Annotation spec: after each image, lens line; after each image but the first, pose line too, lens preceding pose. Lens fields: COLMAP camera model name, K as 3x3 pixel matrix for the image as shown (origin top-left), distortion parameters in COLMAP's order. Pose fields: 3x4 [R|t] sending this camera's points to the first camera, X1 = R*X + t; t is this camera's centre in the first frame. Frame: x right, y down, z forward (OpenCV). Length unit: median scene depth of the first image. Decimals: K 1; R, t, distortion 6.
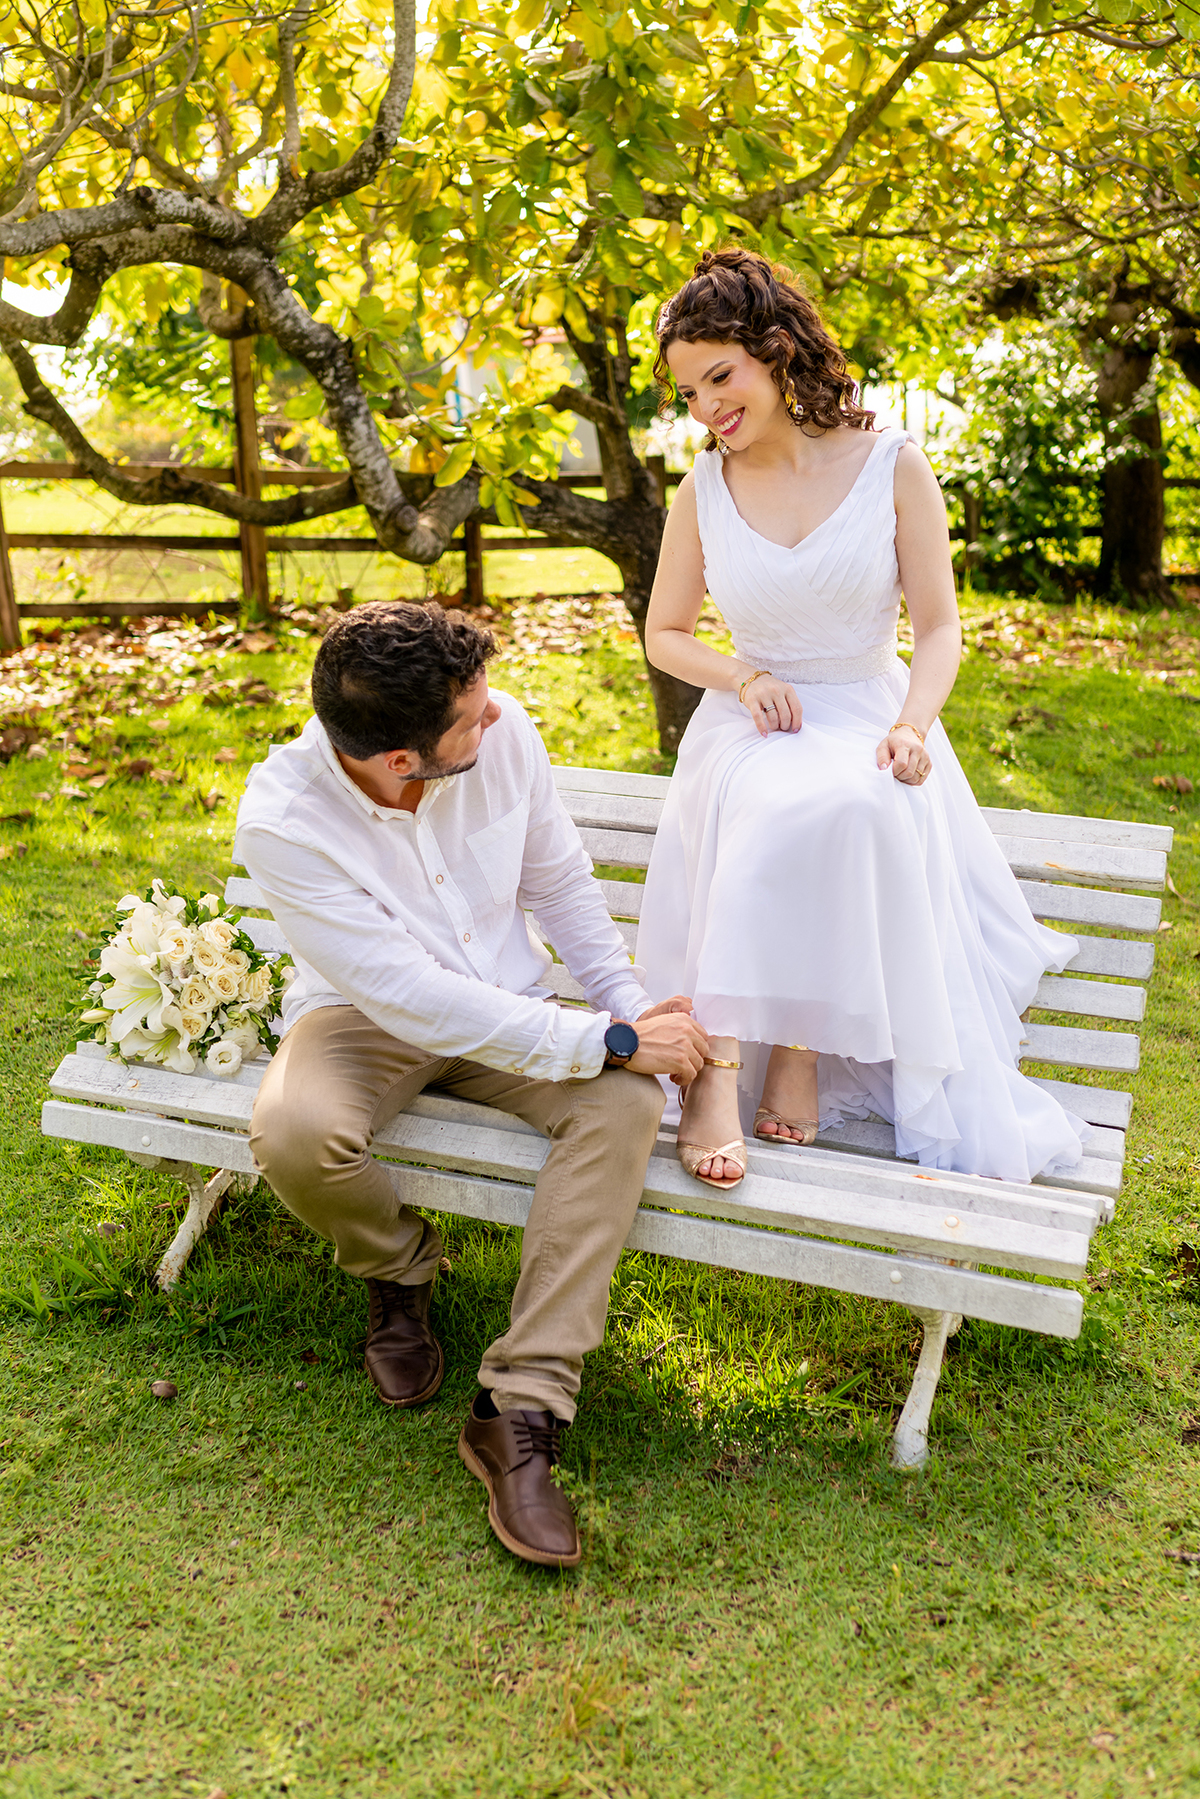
lens RADIAL K [[1752.1, 0, 600.0], [0, 1752.1, 899.5], [0, 0, 1]] dist [-0.009559, -0.003062]
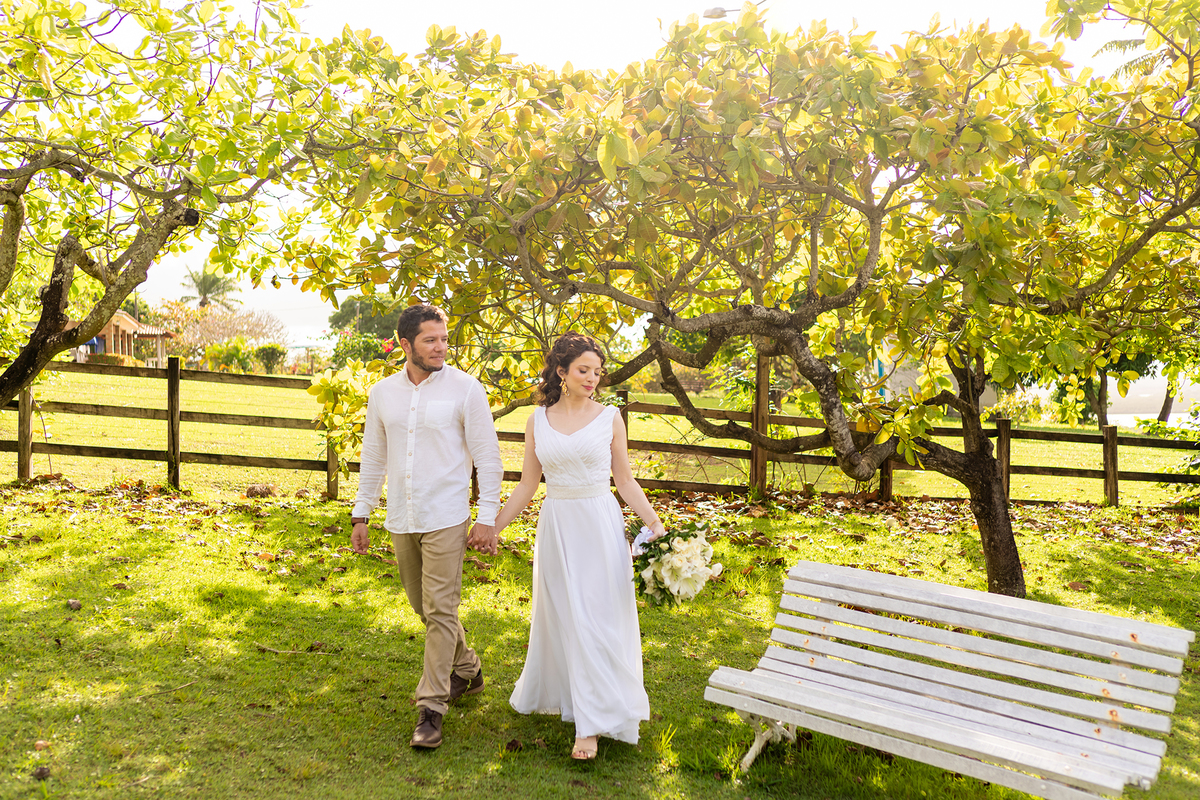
lens RADIAL K [[1168.7, 0, 600.0], [0, 1168.7, 400.0], [0, 0, 1]] dist [-0.009559, -0.003062]
pose [[0.950015, 0.057742, -0.306818, 0.008977], [-0.129348, 0.967232, -0.218475, 0.024588], [0.284148, 0.247241, 0.926354, -0.178441]]
